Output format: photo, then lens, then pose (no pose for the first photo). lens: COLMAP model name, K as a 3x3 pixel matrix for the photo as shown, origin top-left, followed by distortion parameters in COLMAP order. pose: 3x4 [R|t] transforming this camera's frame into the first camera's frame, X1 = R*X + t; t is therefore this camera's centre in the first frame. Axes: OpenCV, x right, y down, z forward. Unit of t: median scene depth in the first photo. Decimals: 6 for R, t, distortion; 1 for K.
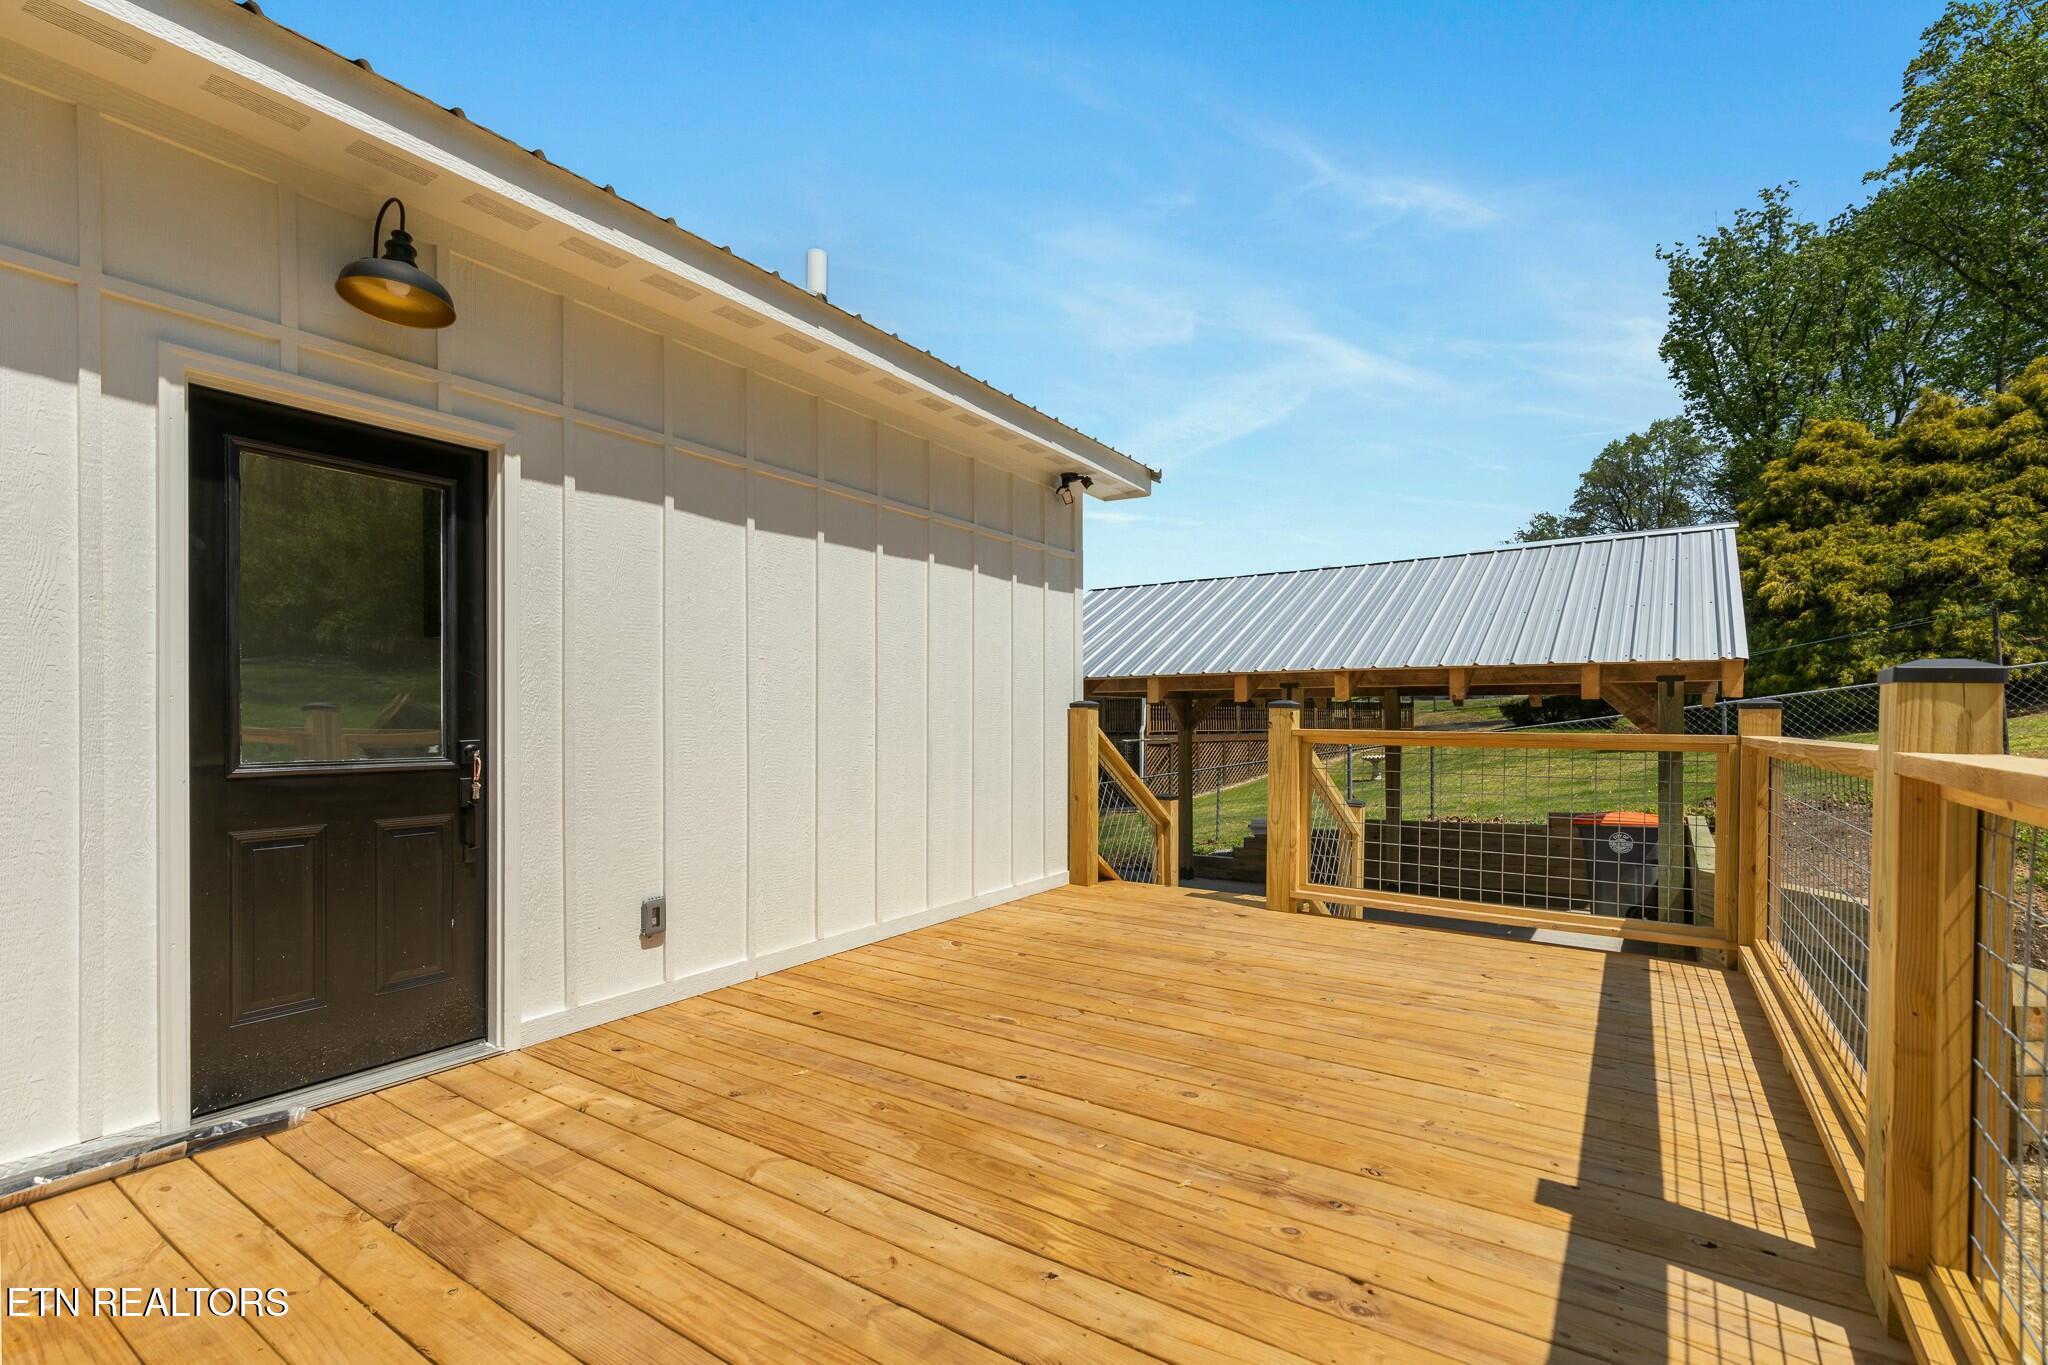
lens RADIAL K [[920.0, 0, 1025.7], [0, 920.0, 702.1], [0, 0, 1]] dist [0.013698, -0.000865]
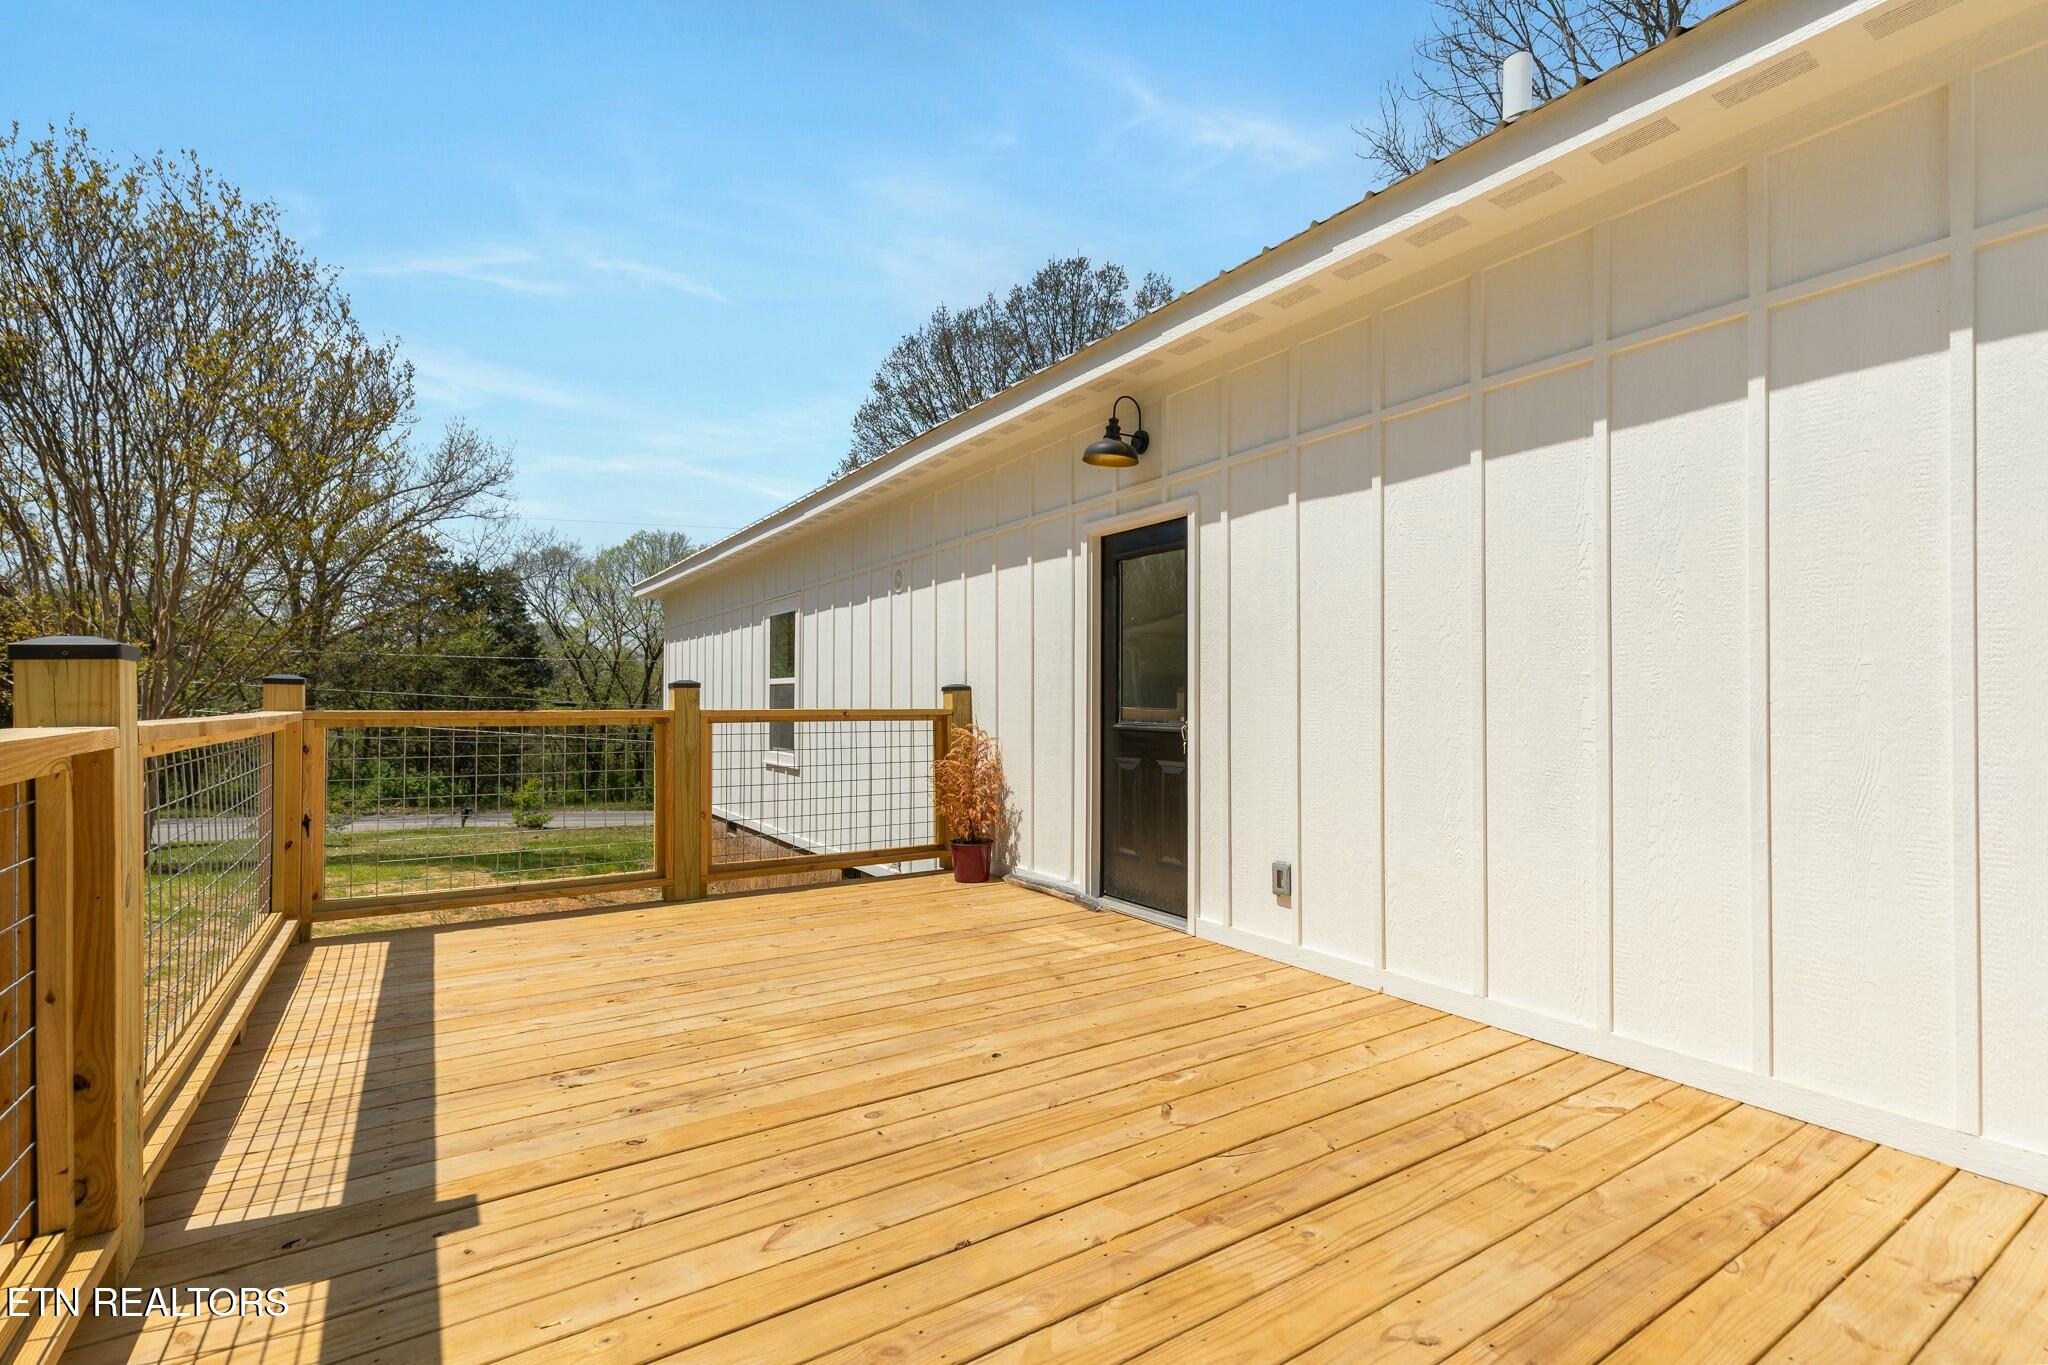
lens RADIAL K [[920.0, 0, 1025.7], [0, 920.0, 702.1], [0, 0, 1]] dist [0.013698, -0.000865]
pose [[-0.388782, -0.000776, -0.921329, 0.675431], [0.013990, 0.999879, -0.006746, 0.021692], [0.921224, -0.015512, -0.388724, 1.060451]]
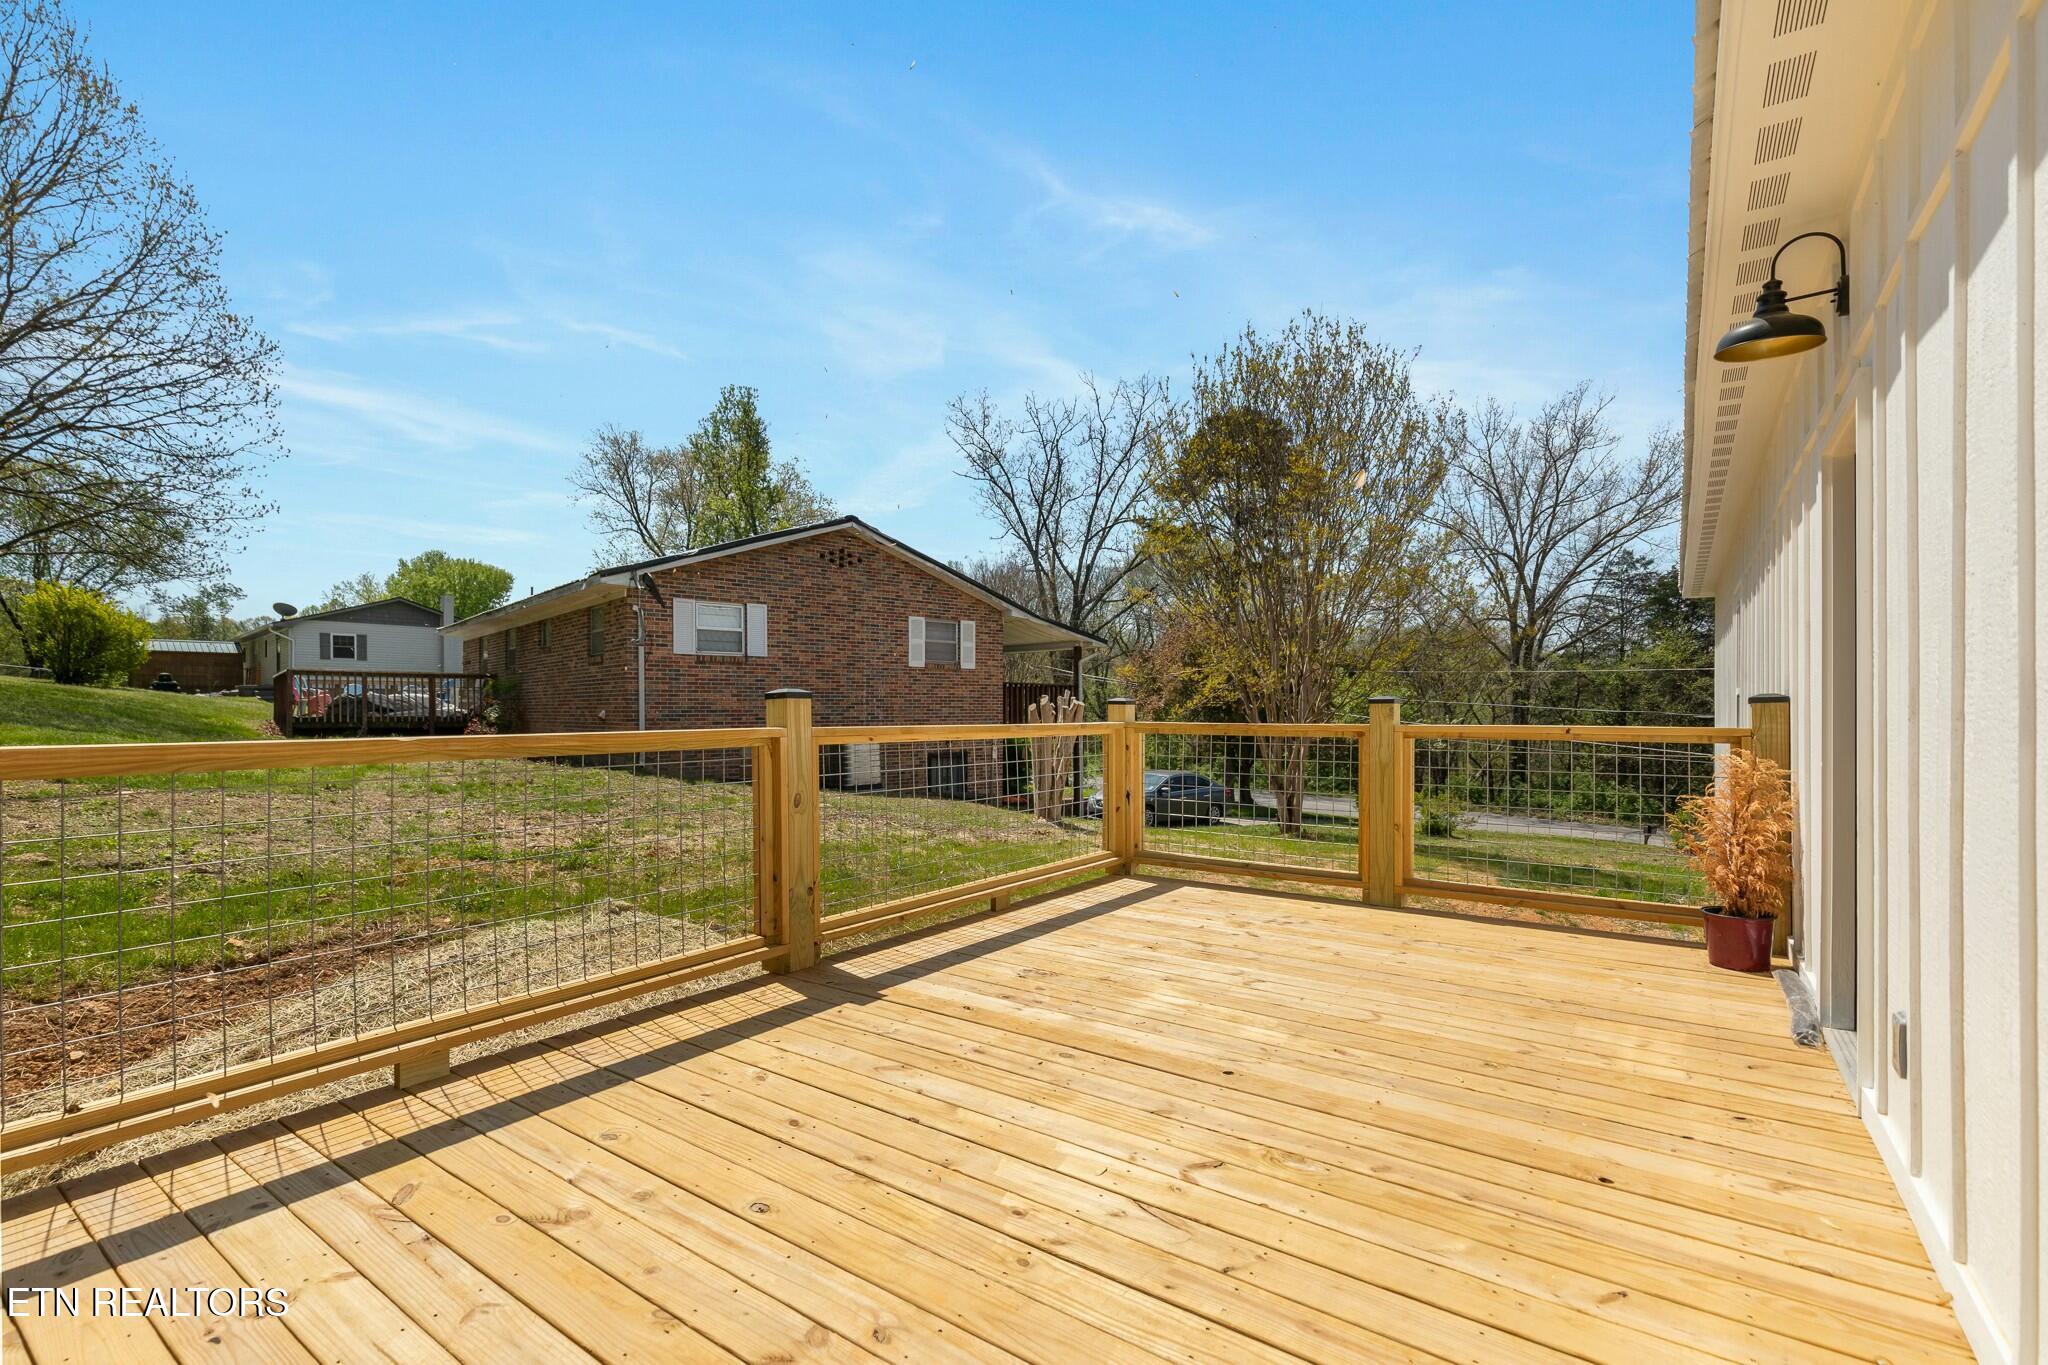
lens RADIAL K [[920.0, 0, 1025.7], [0, 920.0, 702.1], [0, 0, 1]] dist [0.013698, -0.000865]
pose [[-0.999839, -0.003396, 0.017601, 0.148749], [-0.003891, 0.999597, -0.028121, 0.024637], [-0.017499, -0.028185, -0.999450, 1.499885]]
